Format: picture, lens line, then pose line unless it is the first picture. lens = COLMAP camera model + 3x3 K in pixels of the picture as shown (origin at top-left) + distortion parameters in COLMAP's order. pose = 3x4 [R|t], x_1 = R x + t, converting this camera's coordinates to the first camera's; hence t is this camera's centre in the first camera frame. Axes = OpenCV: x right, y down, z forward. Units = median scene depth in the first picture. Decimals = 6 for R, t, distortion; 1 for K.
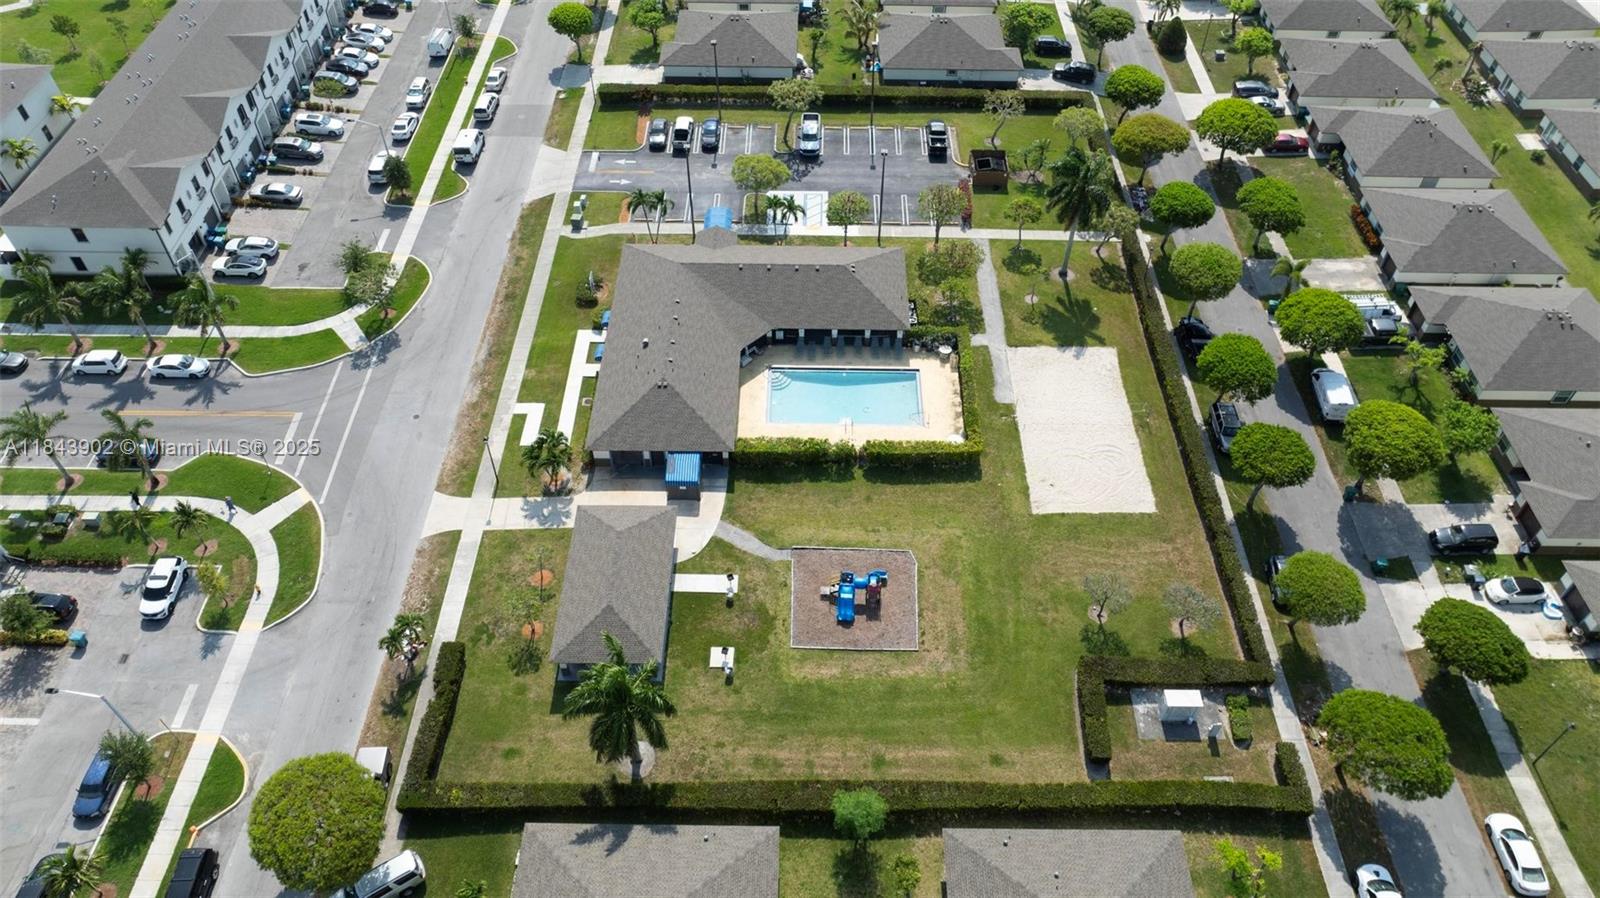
lens RADIAL K [[1130.0, 0, 800.0], [0, 1130.0, 449.0], [0, 0, 1]] dist [-0.019684, 0.004564]
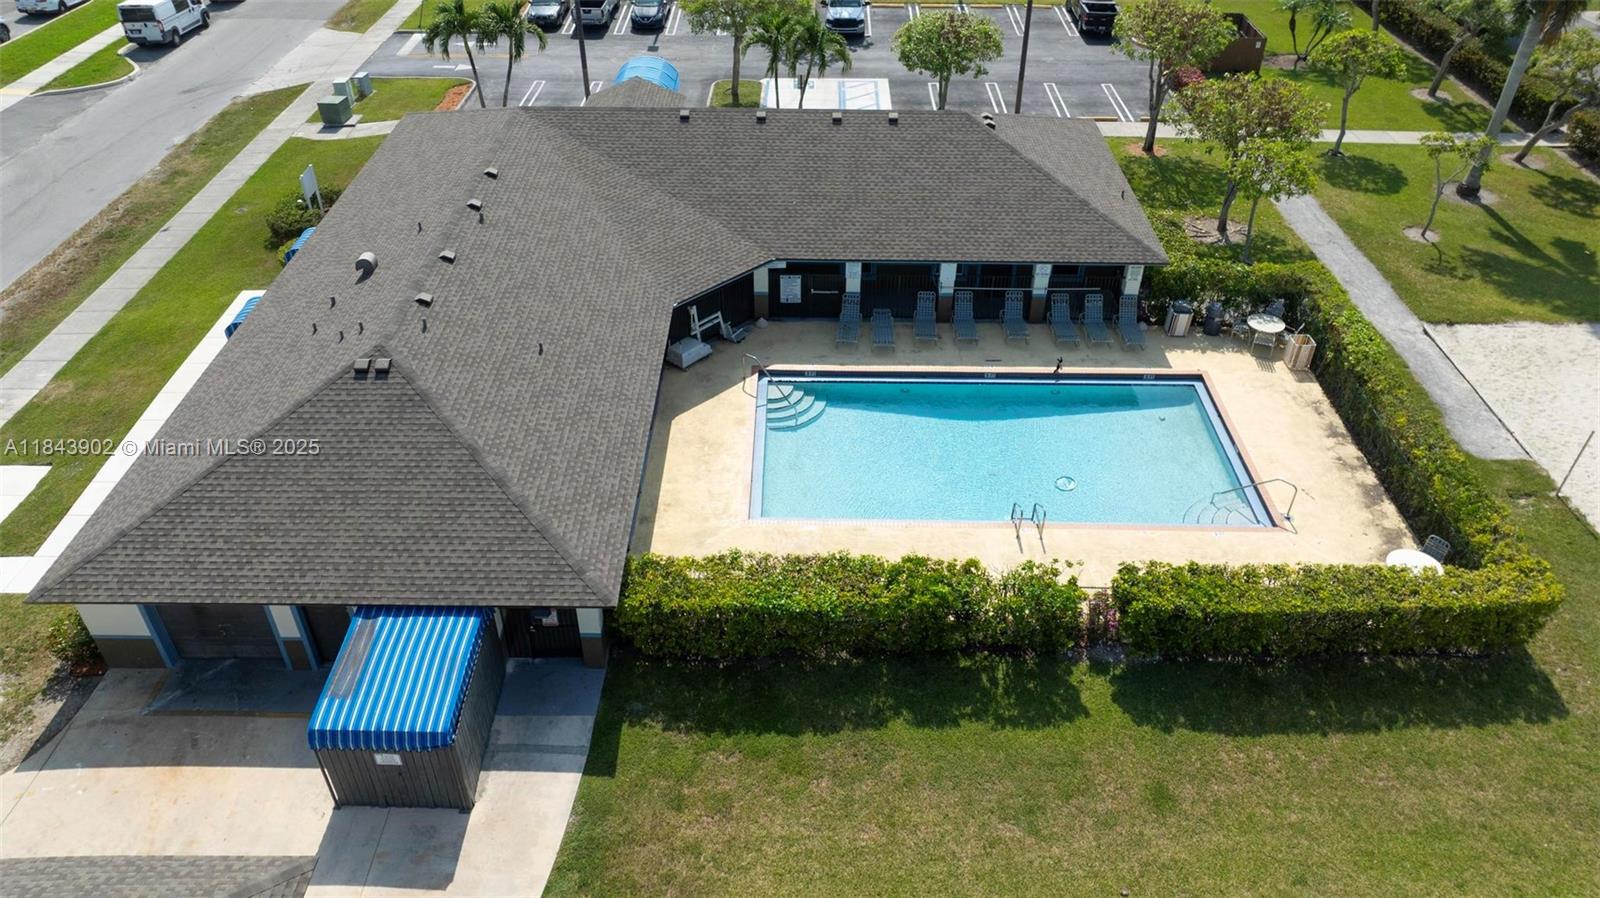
lens RADIAL K [[1130.0, 0, 800.0], [0, 1130.0, 449.0], [0, 0, 1]] dist [-0.019684, 0.004564]
pose [[0.999993, -0.003766, 0.000526, -0.016255], [0.003800, 0.984163, -0.177223, 0.011604], [0.000150, 0.177224, 0.984171, 0.692177]]
